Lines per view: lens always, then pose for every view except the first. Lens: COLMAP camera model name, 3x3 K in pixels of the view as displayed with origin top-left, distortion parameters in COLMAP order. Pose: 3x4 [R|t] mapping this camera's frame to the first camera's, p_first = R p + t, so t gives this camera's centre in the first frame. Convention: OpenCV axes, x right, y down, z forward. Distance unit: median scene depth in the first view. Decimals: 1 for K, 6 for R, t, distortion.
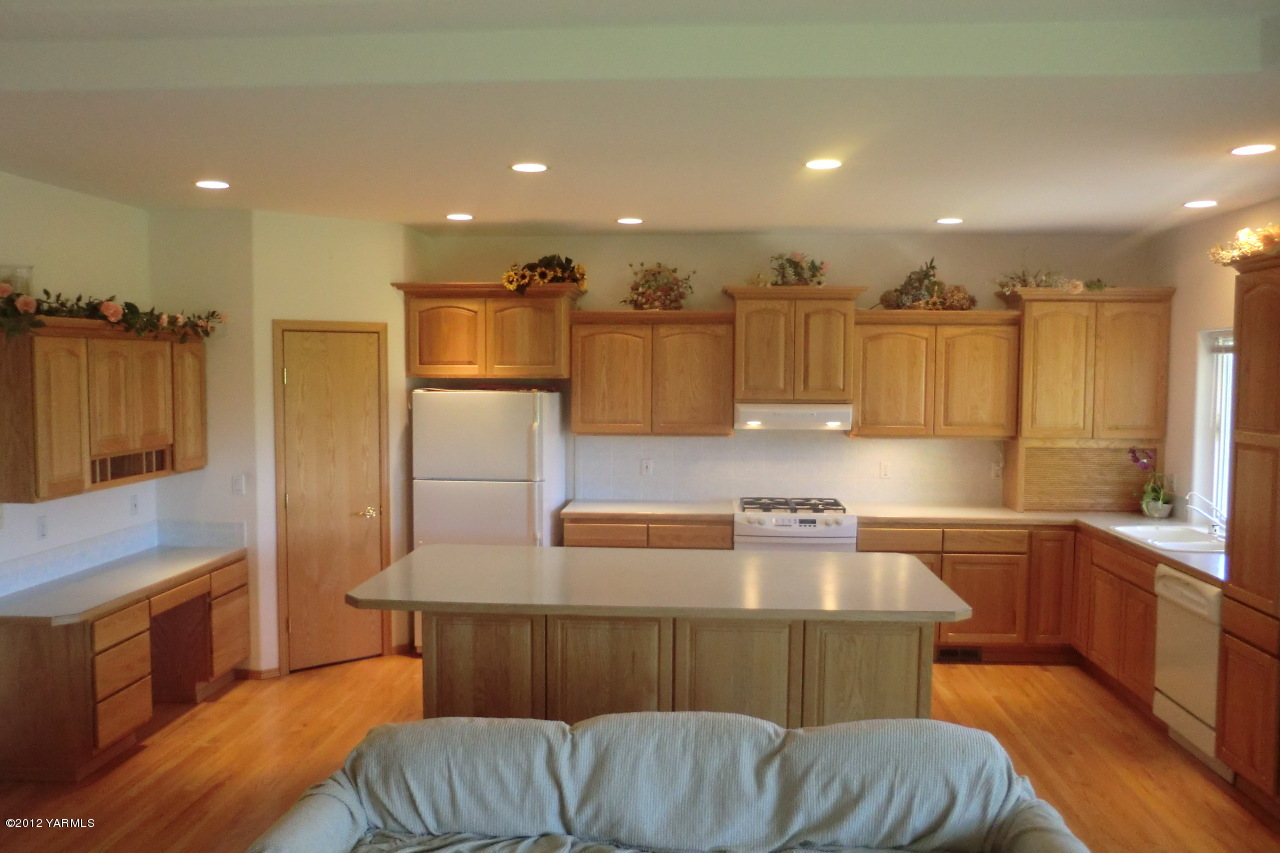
lens RADIAL K [[1037.1, 0, 638.2], [0, 1037.1, 429.0], [0, 0, 1]] dist [-0.060439, 0.026360]
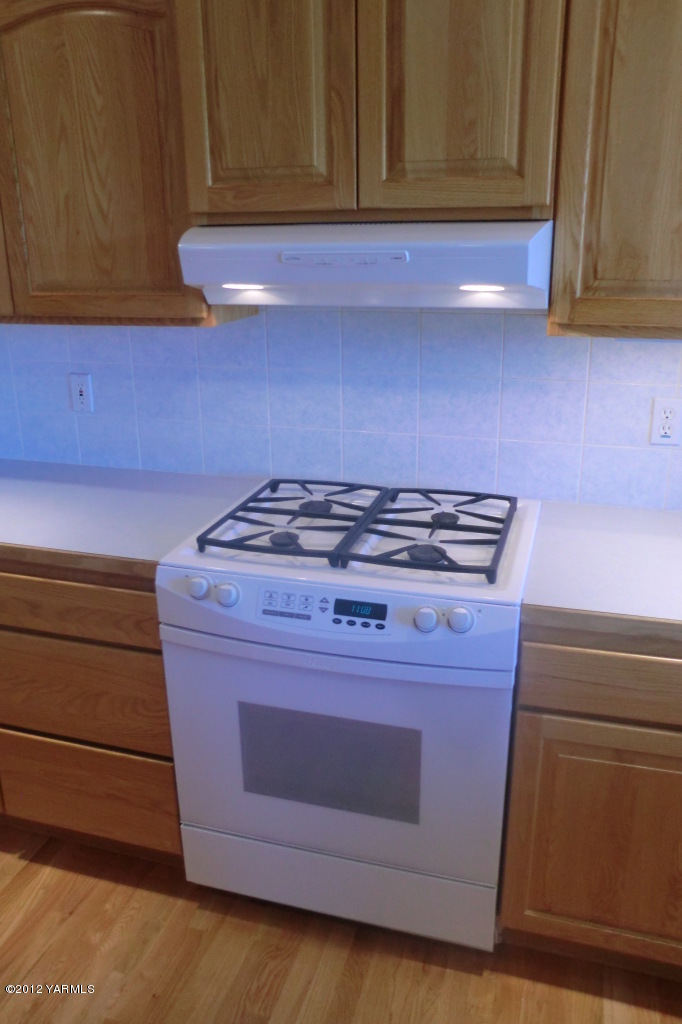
lens RADIAL K [[829.6, 0, 344.1], [0, 829.6, 512.2], [0, 0, 1]] dist [-0.060439, 0.026360]
pose [[0.974127, 0.057543, -0.218554, 0.204899], [0.003734, 0.962814, 0.270141, -0.007708], [0.225971, -0.263968, 0.937688, 0.740447]]
